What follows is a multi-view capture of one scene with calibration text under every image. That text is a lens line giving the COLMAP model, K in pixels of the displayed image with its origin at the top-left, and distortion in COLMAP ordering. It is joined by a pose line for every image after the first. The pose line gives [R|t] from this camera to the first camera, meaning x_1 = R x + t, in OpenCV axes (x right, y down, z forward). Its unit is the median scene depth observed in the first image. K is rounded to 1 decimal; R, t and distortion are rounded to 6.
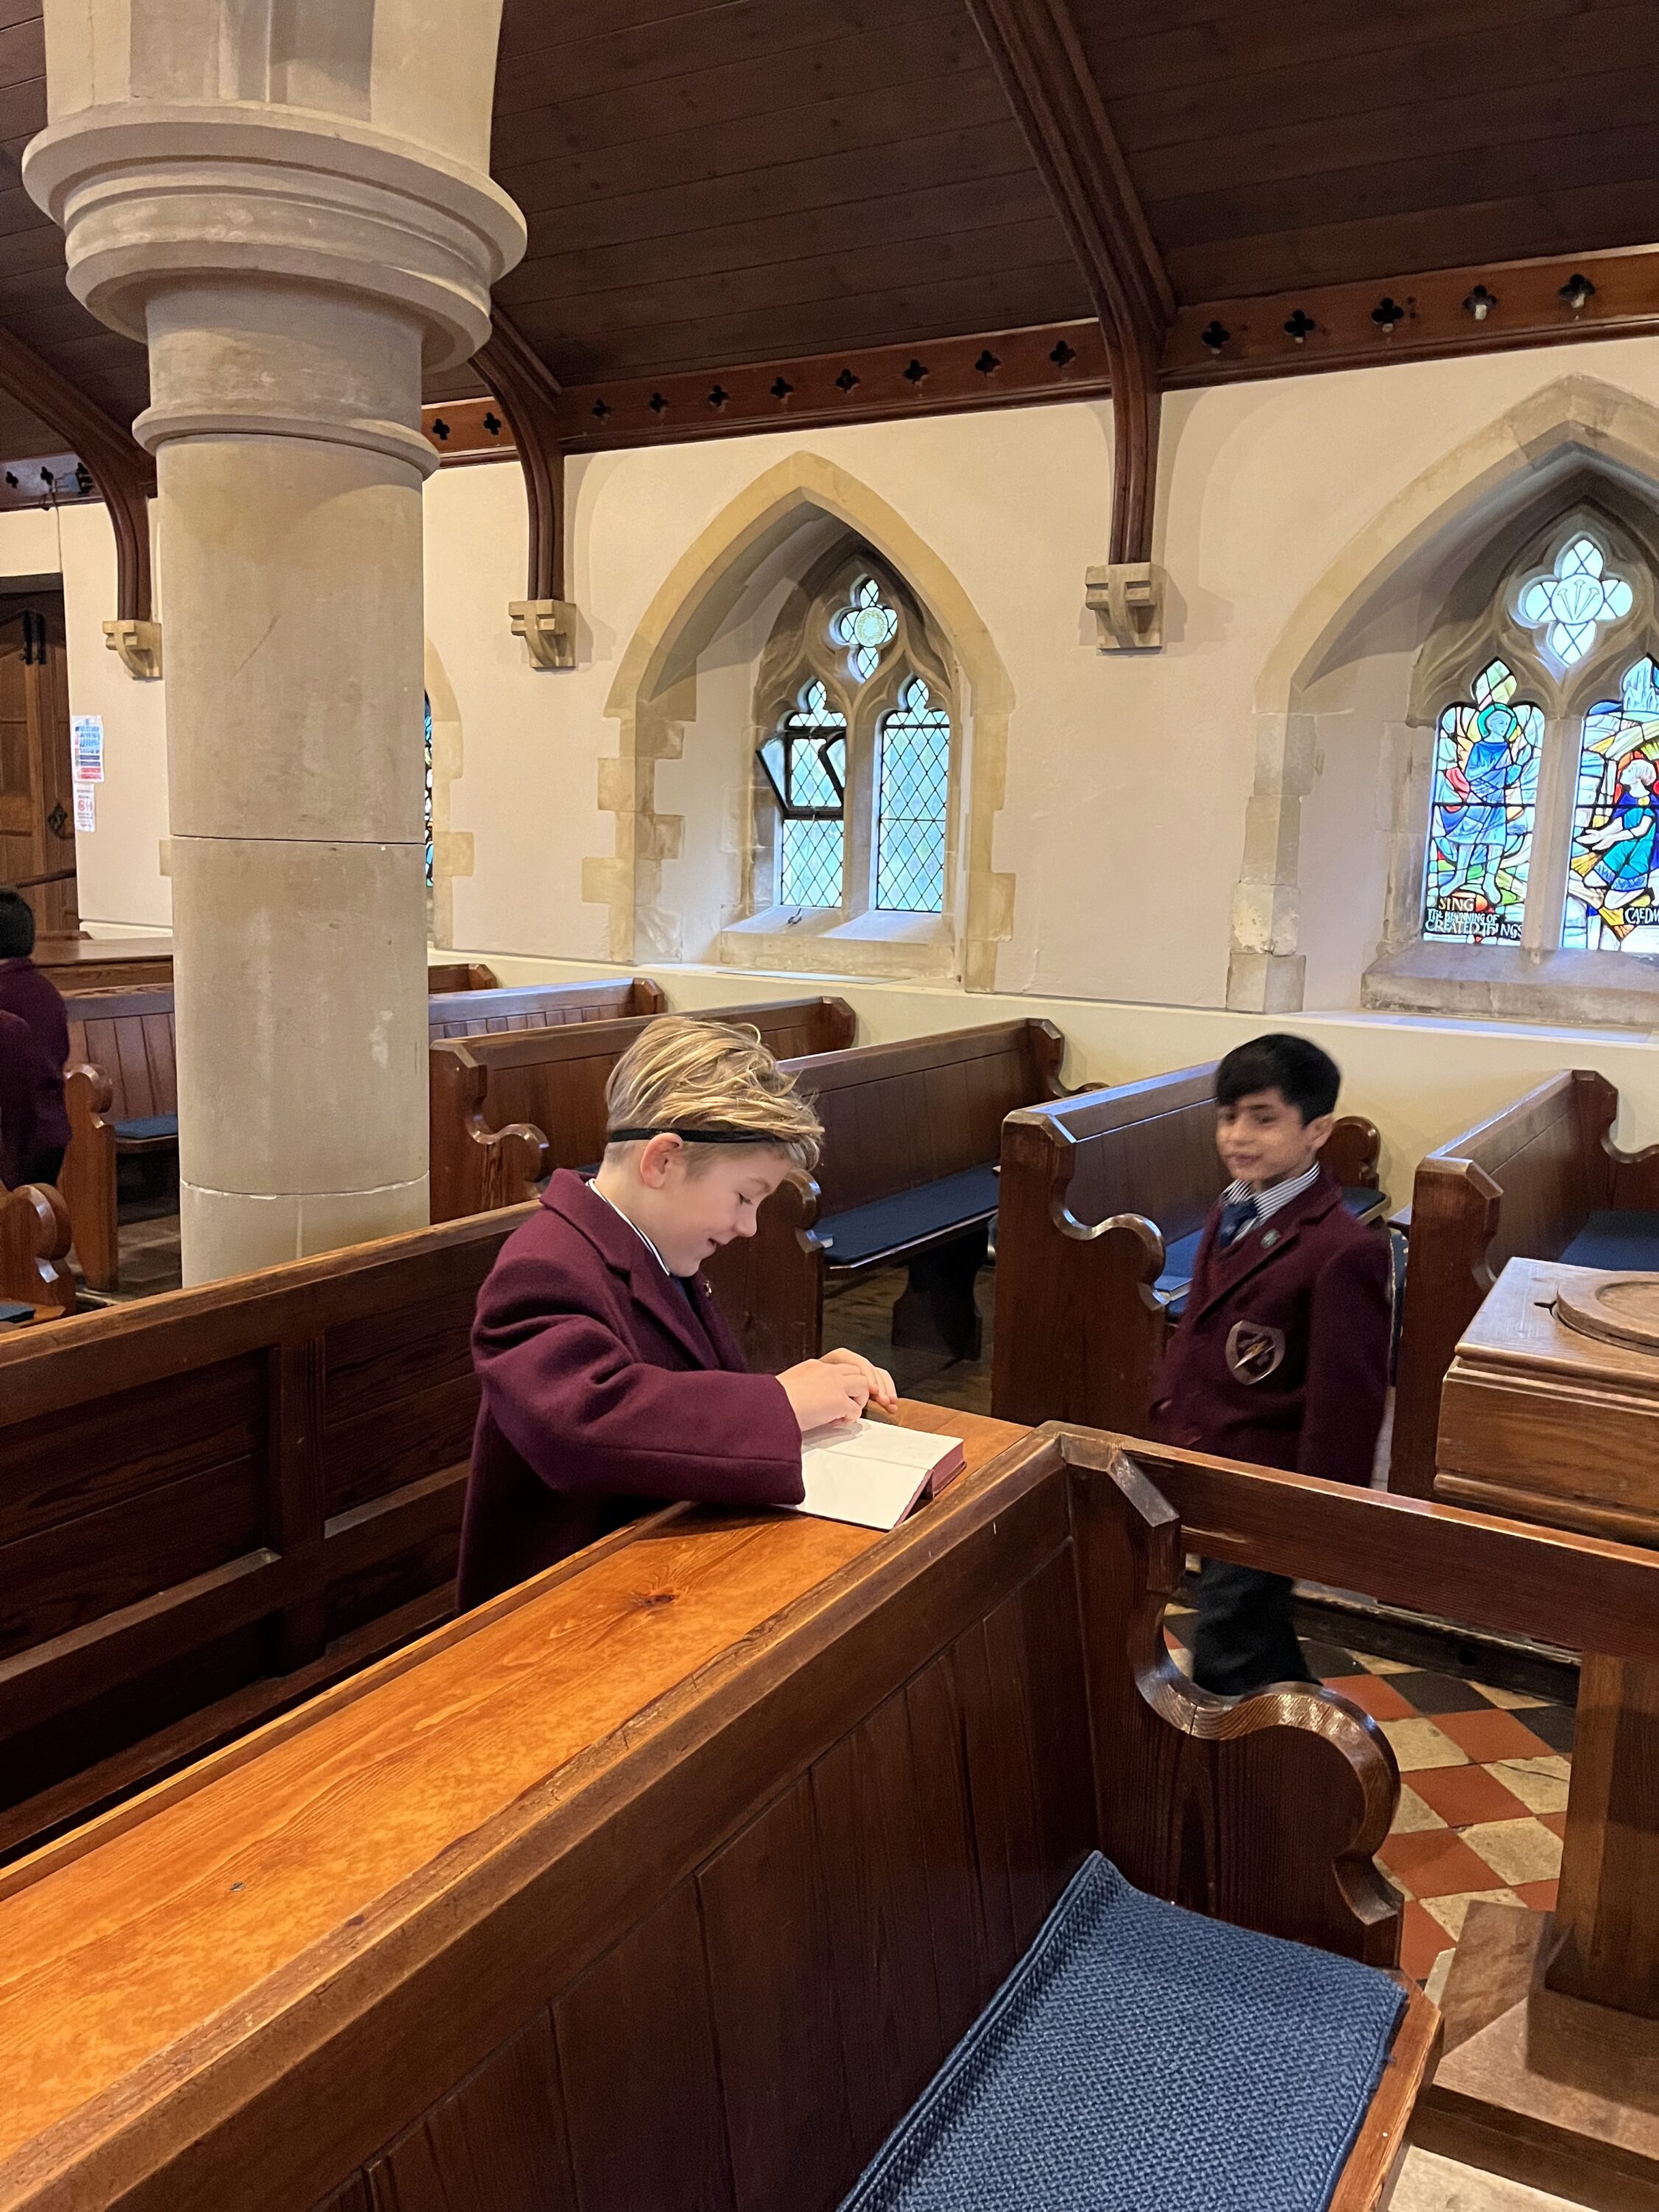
lens RADIAL K [[1683.2, 0, 838.5], [0, 1683.2, 1092.0], [0, 0, 1]] dist [0.051483, -0.048605]
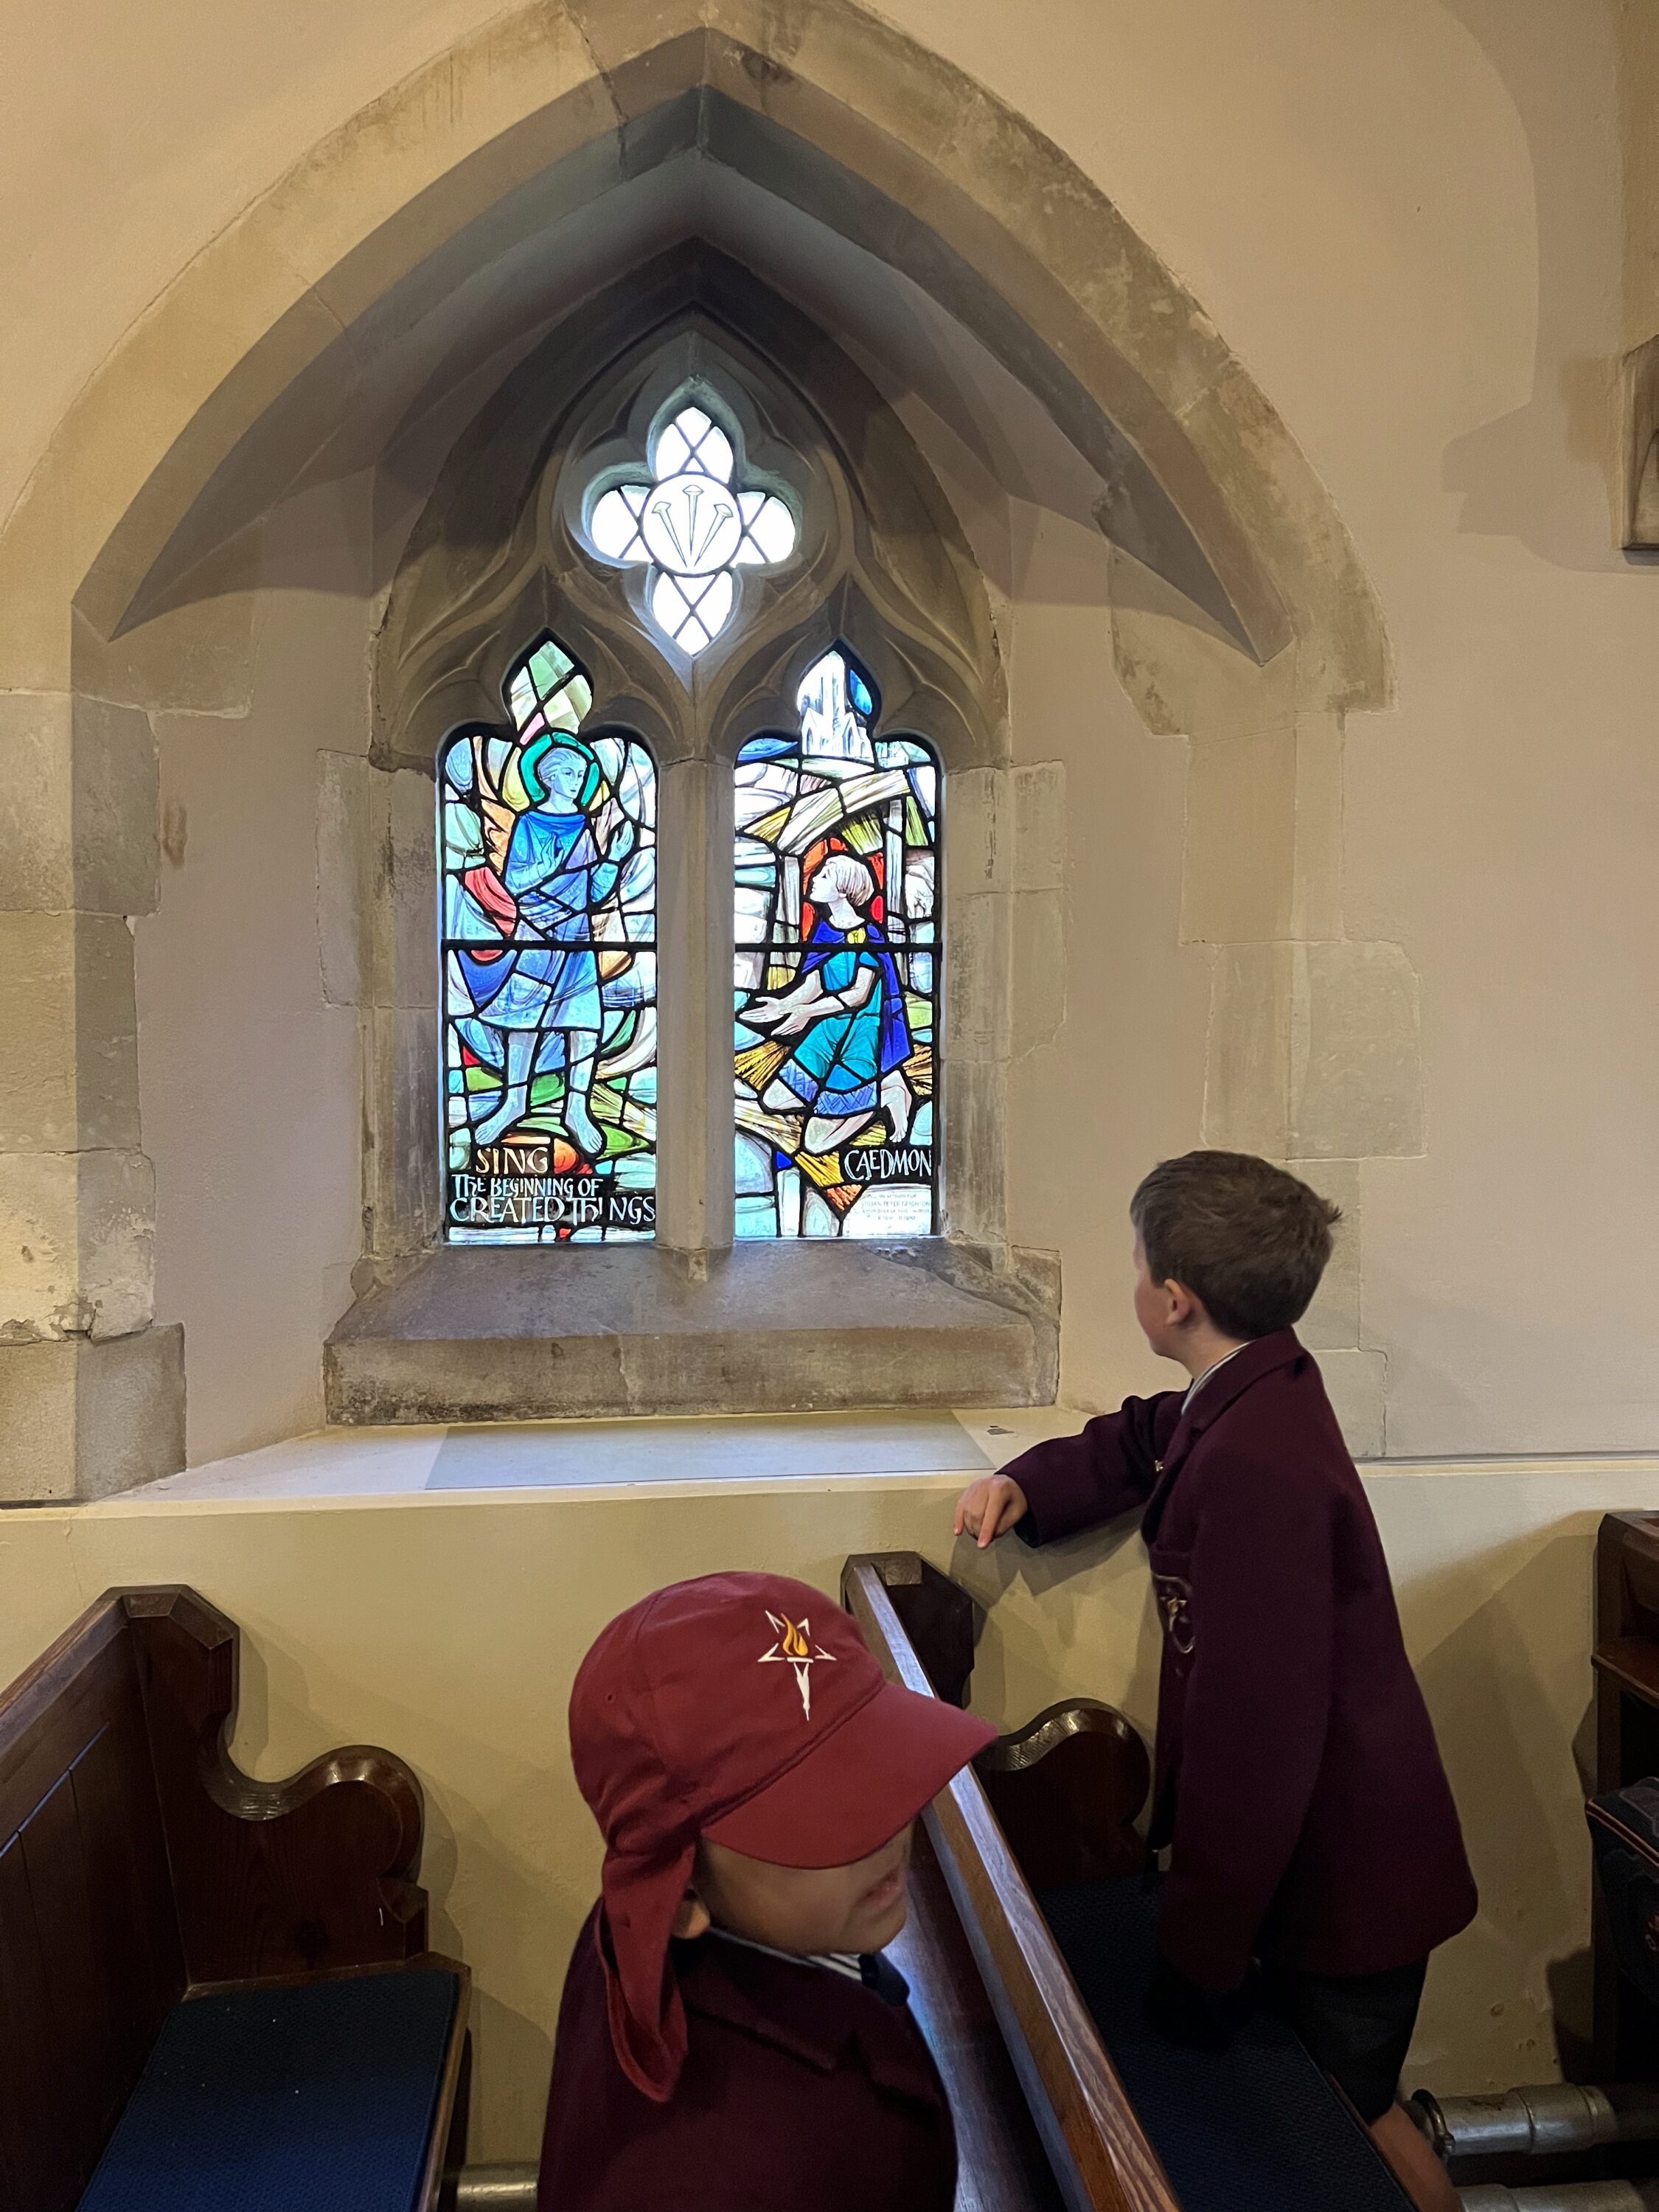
lens RADIAL K [[1683.2, 0, 838.5], [0, 1683.2, 1092.0], [0, 0, 1]] dist [0.051483, -0.048605]
pose [[0.798746, -0.048420, 0.599717, 0.168886], [0.117189, 0.990187, -0.076135, -0.087433], [-0.590145, 0.131093, 0.796582, 0.604558]]
